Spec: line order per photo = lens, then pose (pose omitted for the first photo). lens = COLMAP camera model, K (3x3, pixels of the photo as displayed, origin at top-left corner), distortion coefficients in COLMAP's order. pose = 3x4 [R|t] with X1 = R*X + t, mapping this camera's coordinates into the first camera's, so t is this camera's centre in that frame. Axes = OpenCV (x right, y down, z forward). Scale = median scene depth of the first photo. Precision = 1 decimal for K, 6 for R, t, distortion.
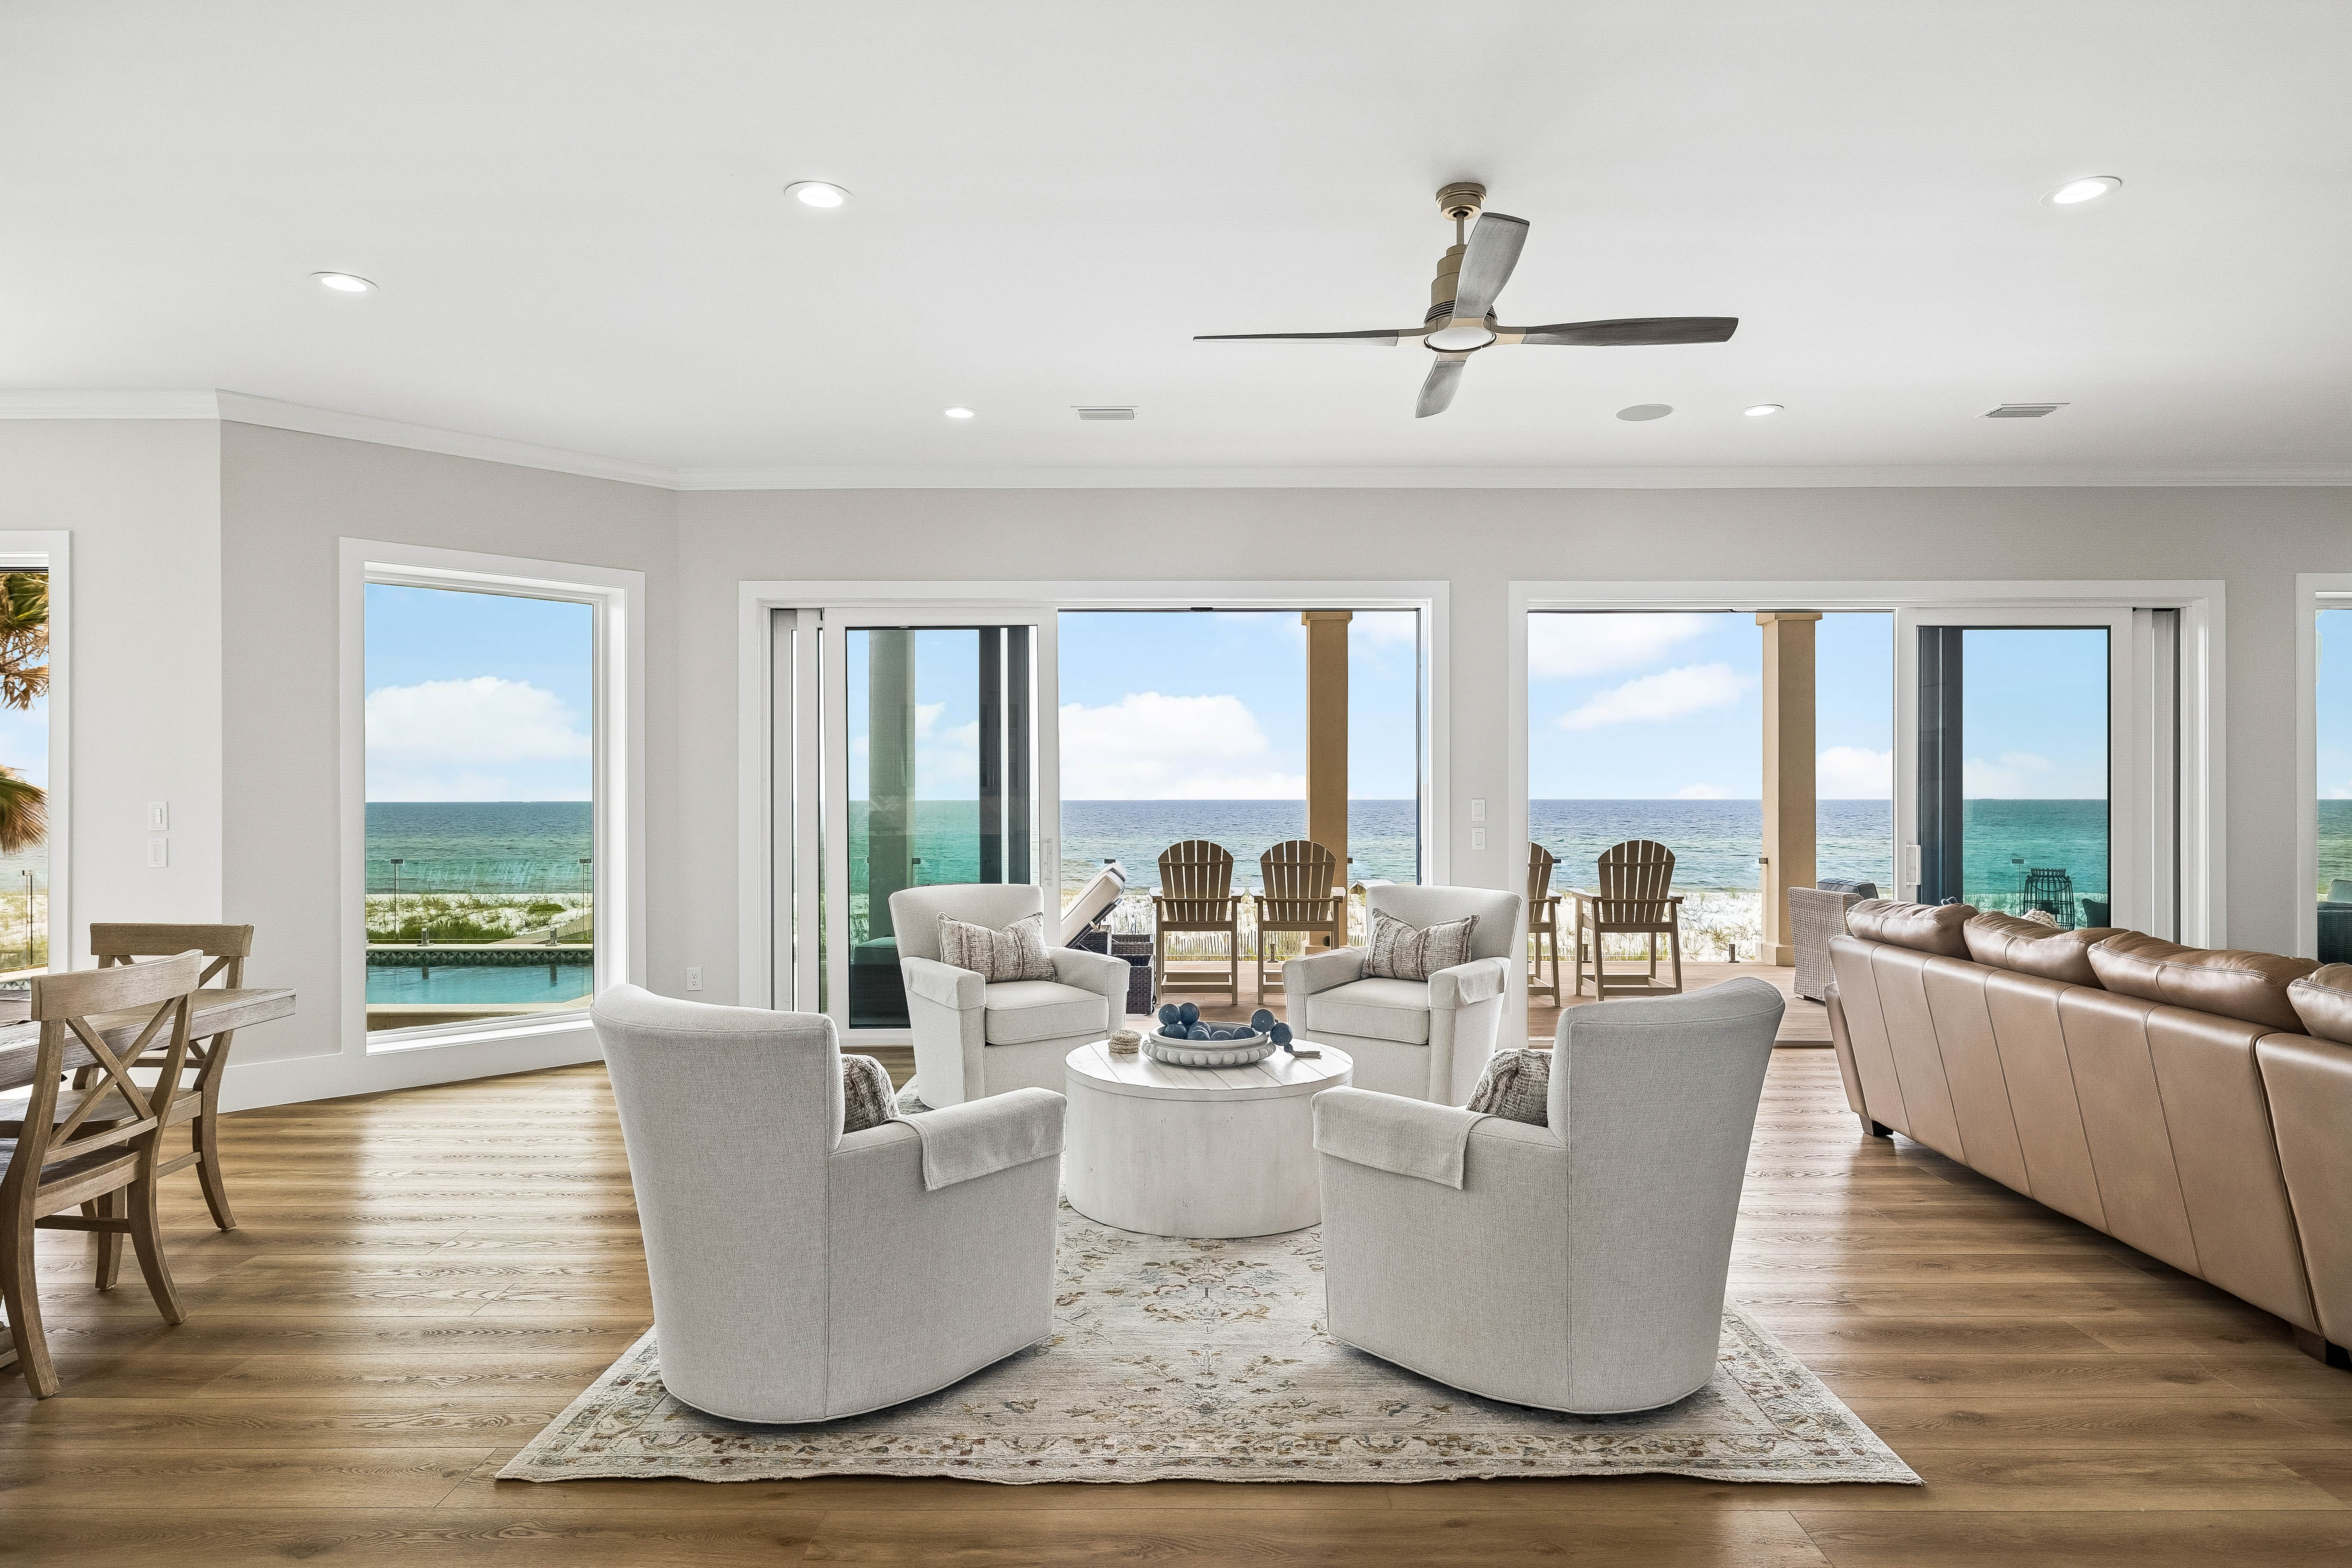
lens RADIAL K [[1322.0, 0, 1176.0], [0, 1322.0, 784.0], [0, 0, 1]] dist [-0.001812, -0.000791]
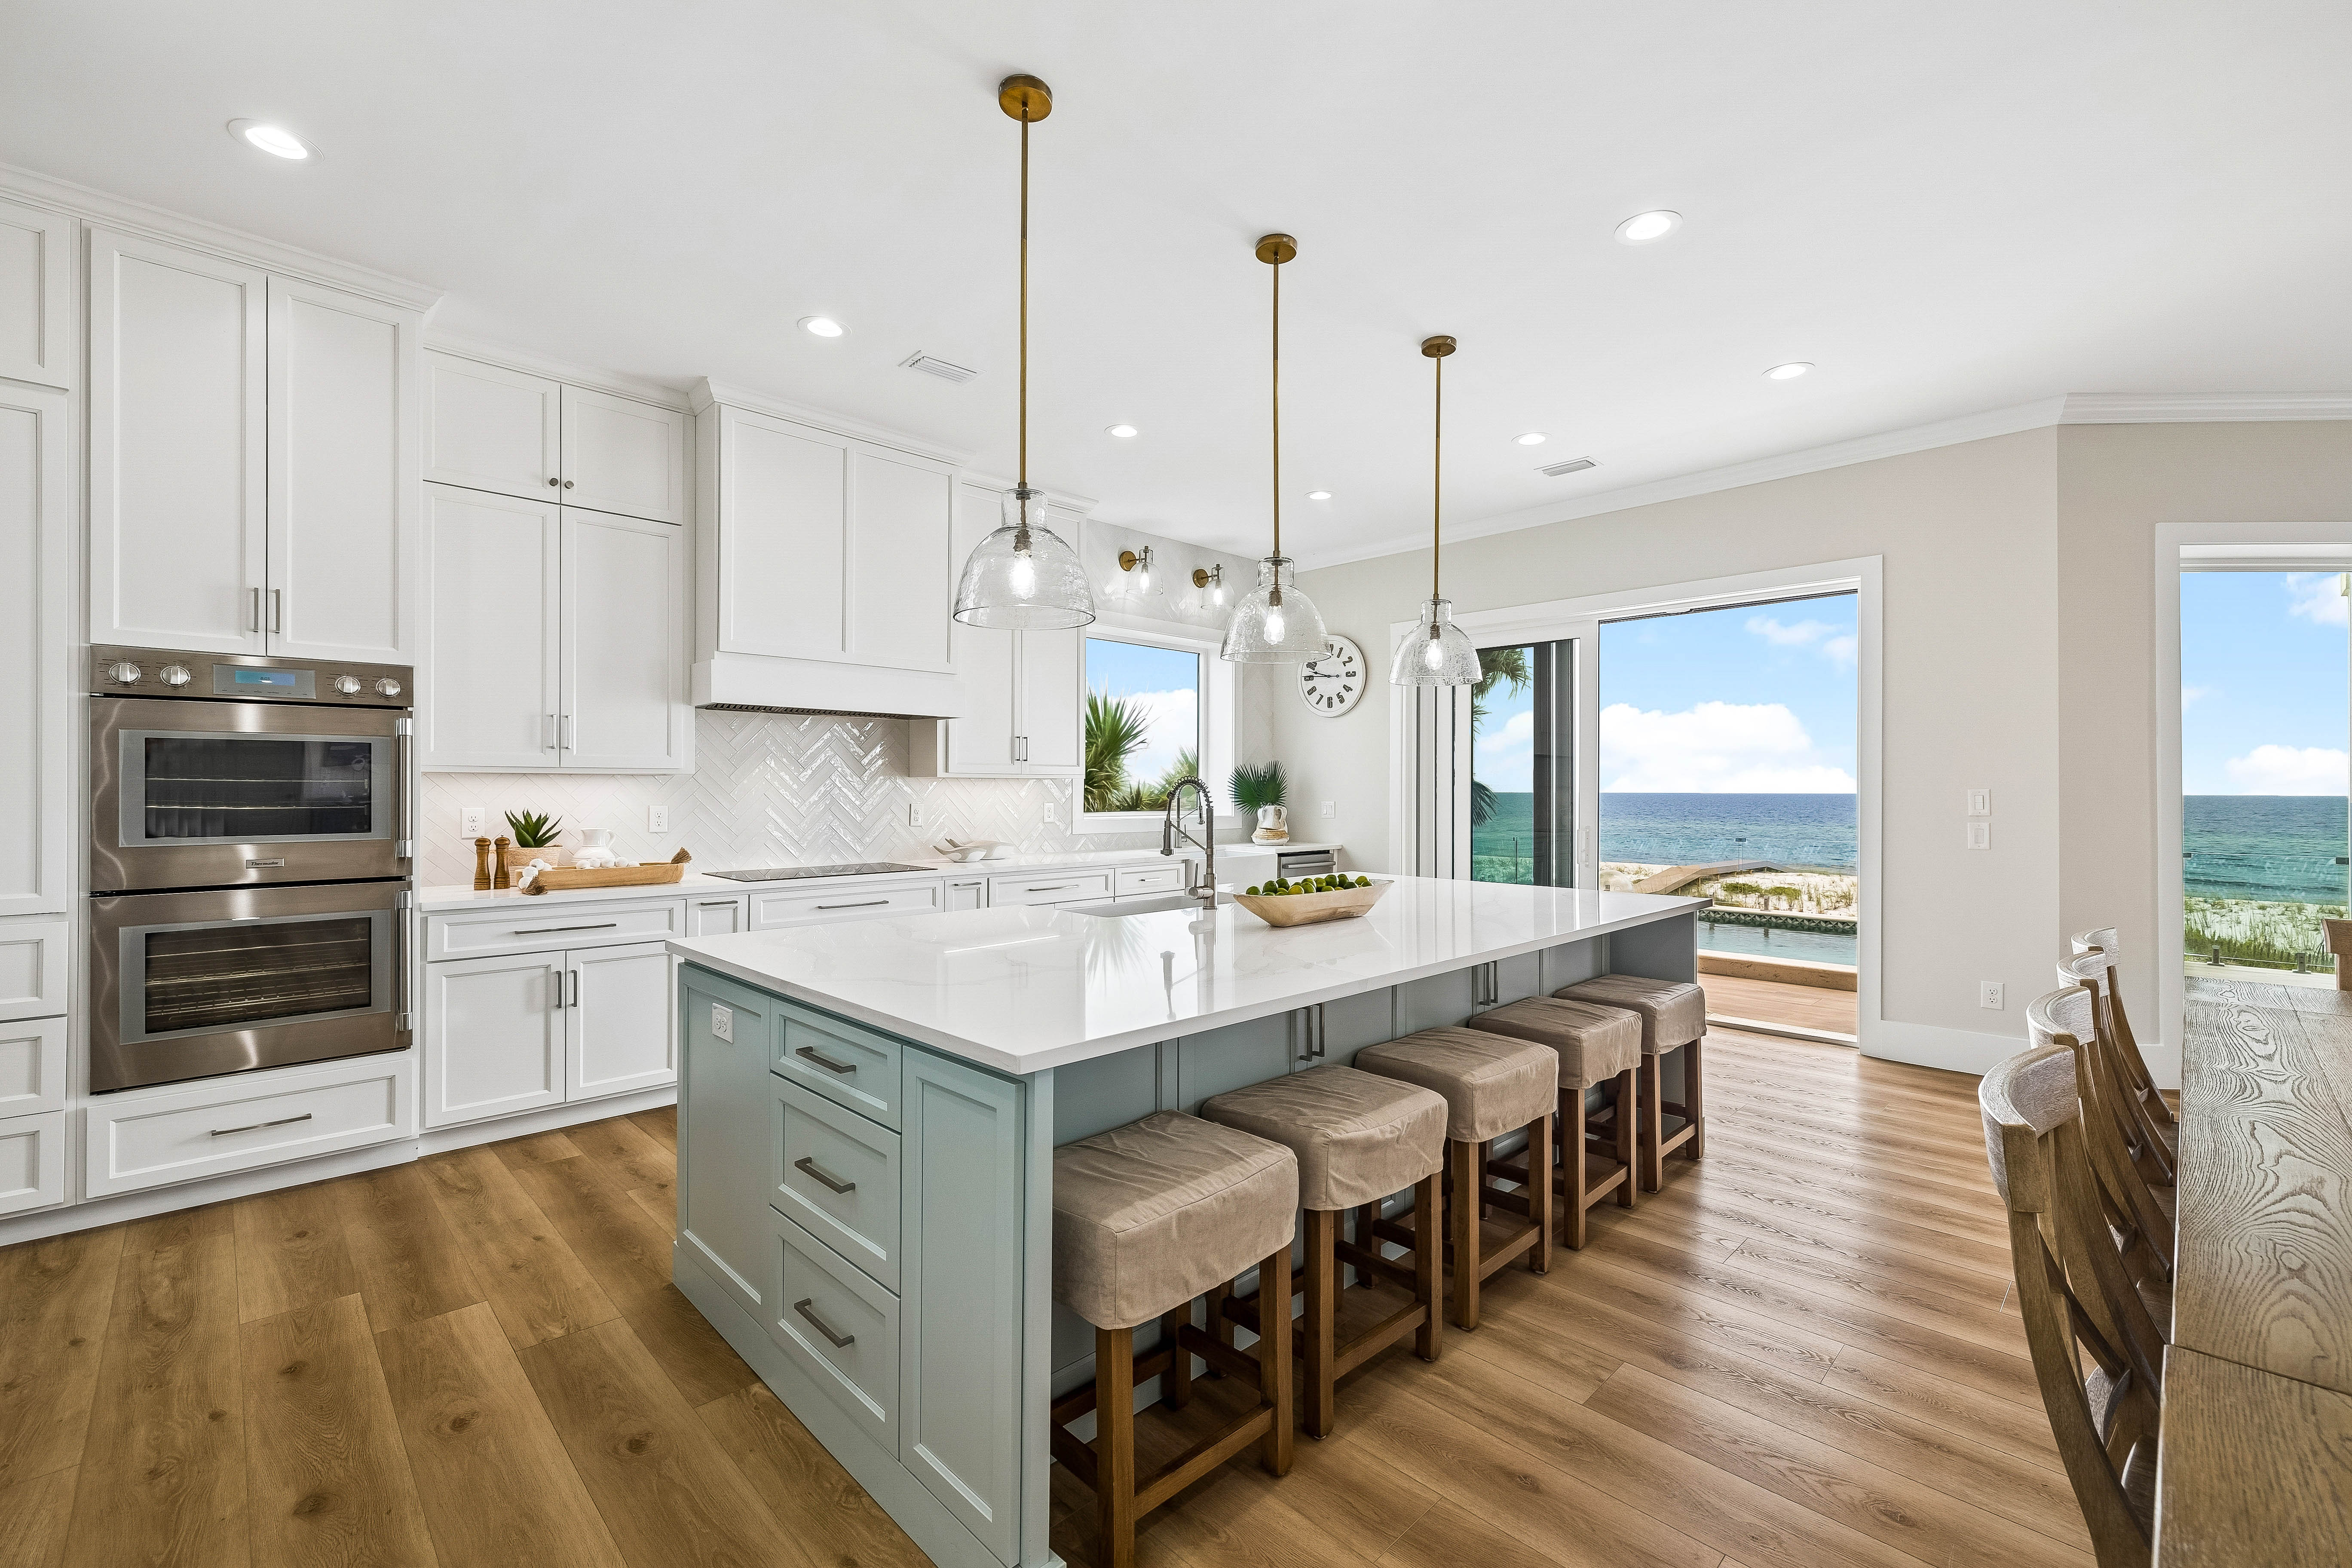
lens RADIAL K [[987.1, 0, 1160.6], [0, 987.1, 787.1], [0, 0, 1]] dist [-0.000170, 0.000200]
pose [[0.695336, 0.002730, -0.718679, -0.512218], [0.002945, 0.999974, 0.006648, 0.003229], [0.718678, -0.006739, 0.695310, -0.045661]]
